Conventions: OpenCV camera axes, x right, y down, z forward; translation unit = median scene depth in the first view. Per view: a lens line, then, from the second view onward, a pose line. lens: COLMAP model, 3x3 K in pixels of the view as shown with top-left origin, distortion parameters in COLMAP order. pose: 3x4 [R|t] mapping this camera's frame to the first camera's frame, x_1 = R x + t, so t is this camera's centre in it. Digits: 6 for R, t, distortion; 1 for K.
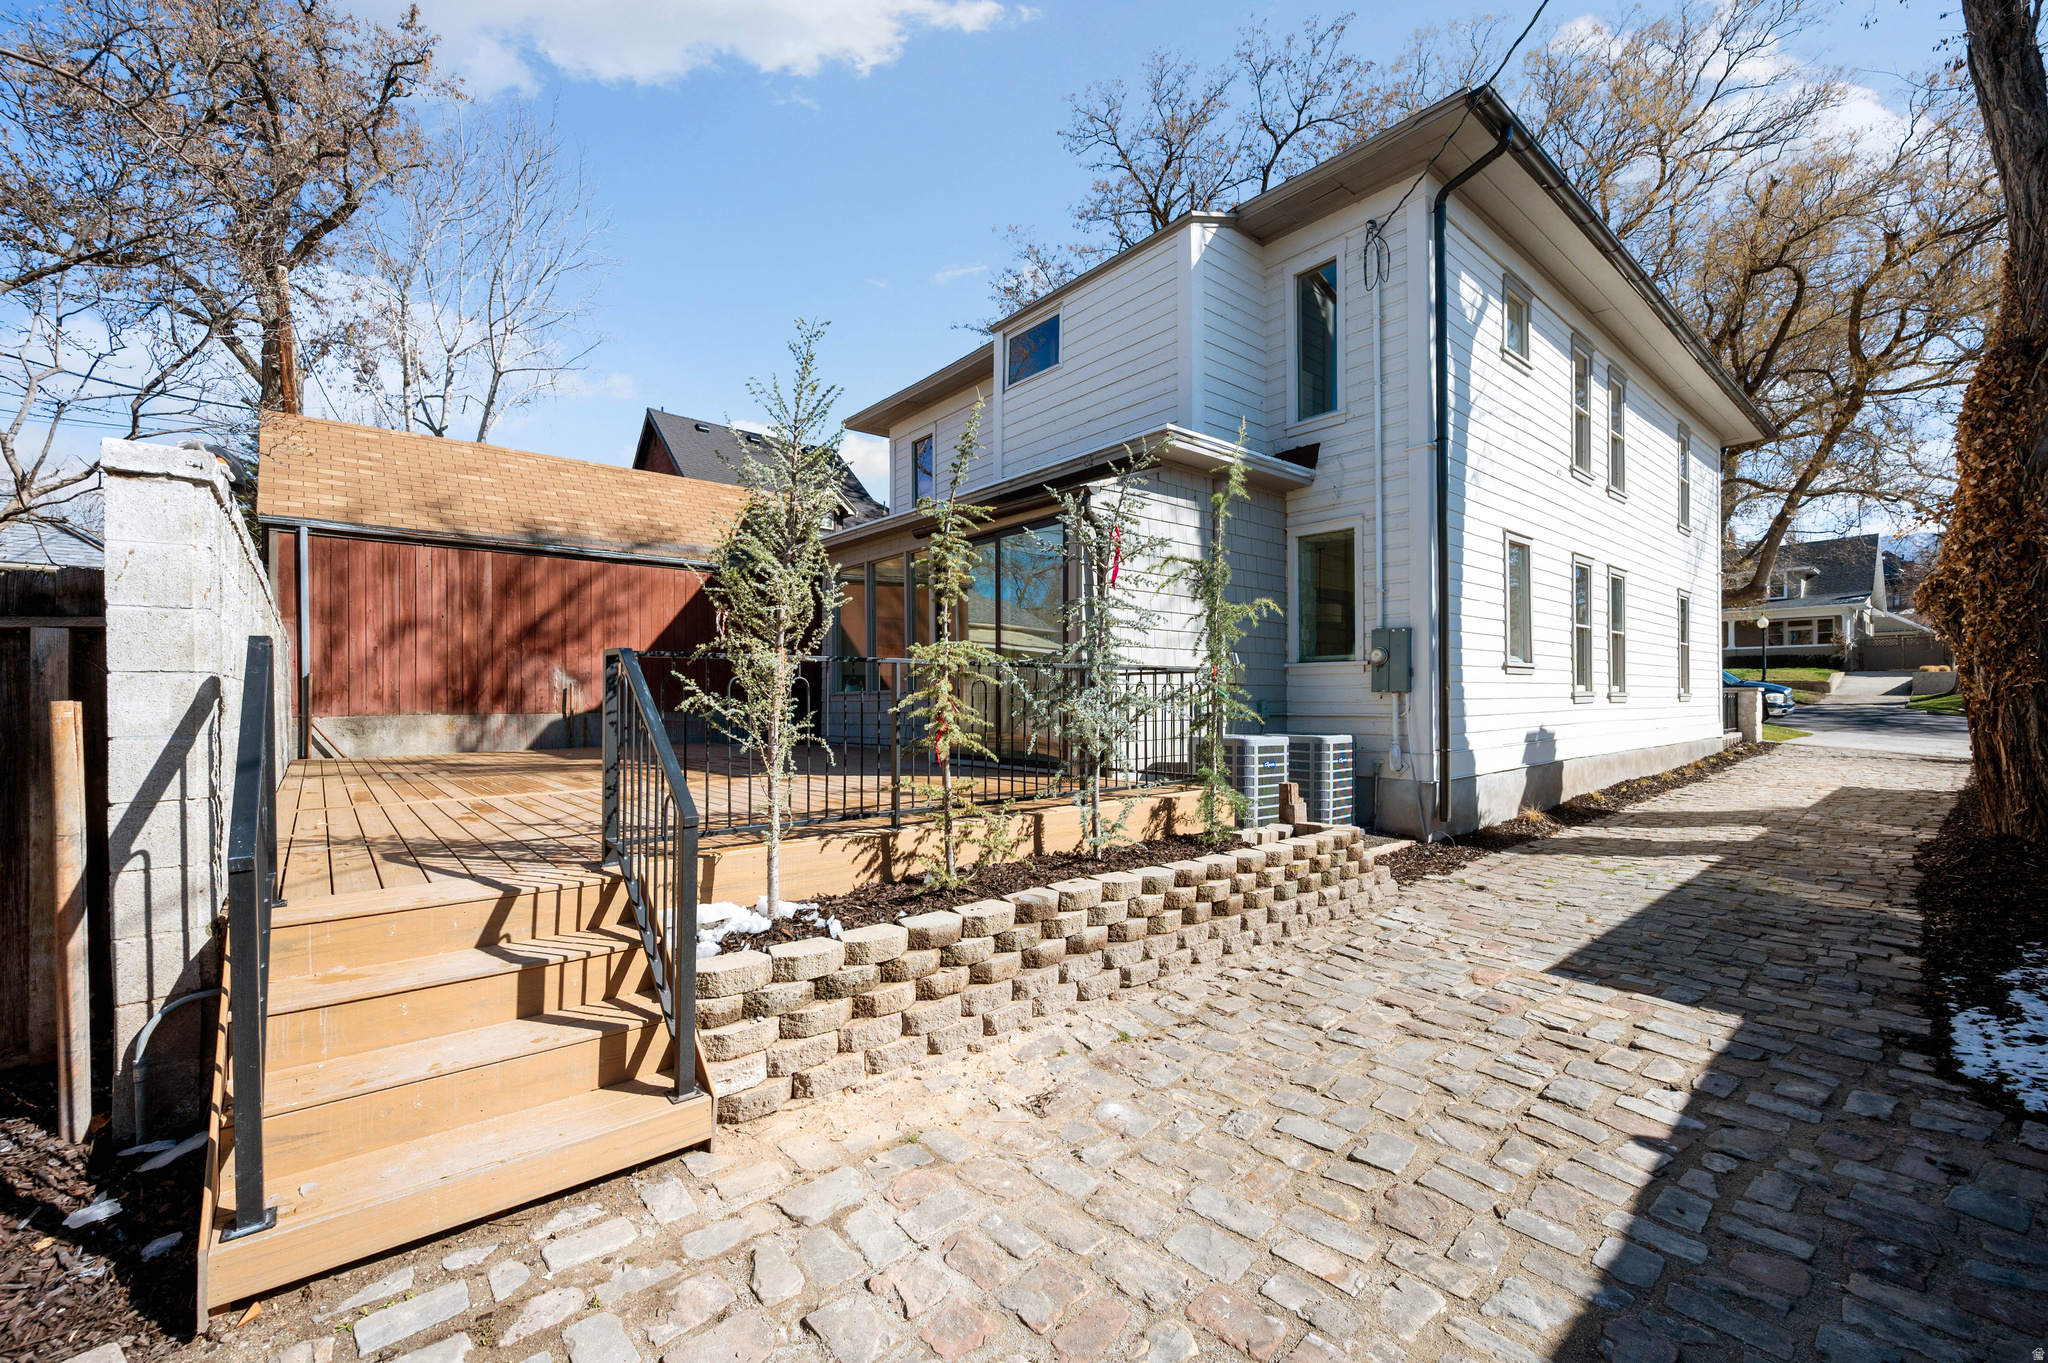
lens RADIAL K [[819.2, 0, 1007.4], [0, 819.2, 690.6], [0, 0, 1]] dist [-0.000235, -0.000303]
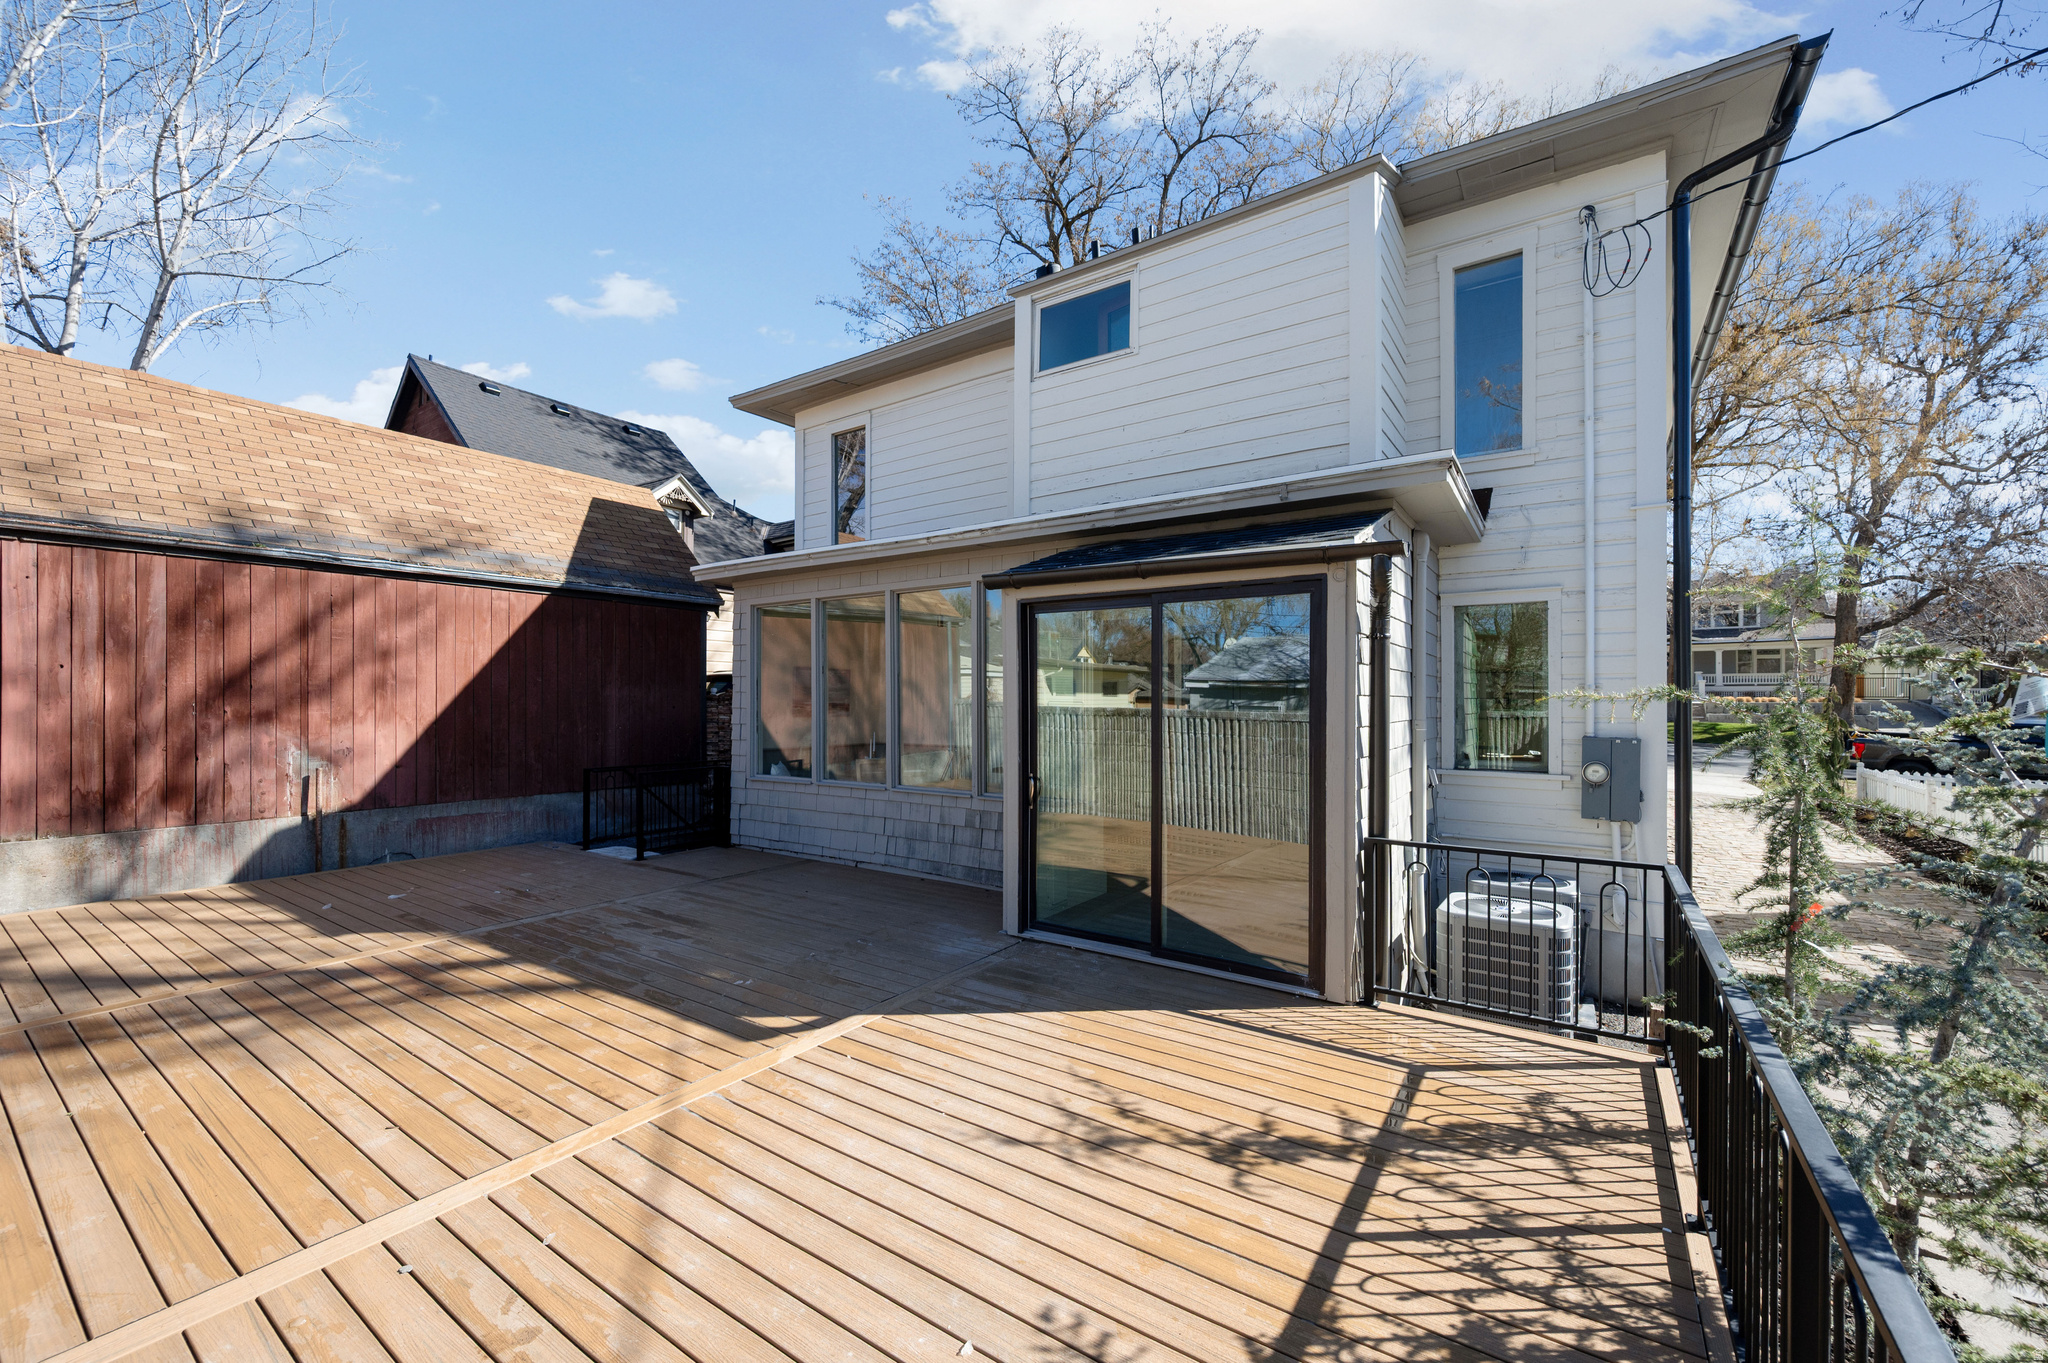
lens RADIAL K [[819.2, 0, 1032.6], [0, 819.2, 694.7], [0, 0, 1]] dist [-0.000235, -0.000303]
pose [[0.965828, 0.007213, 0.259083, -0.150972], [-0.007434, 0.999972, -0.000125, -0.065868], [-0.259077, -0.001806, 0.965855, 0.232521]]
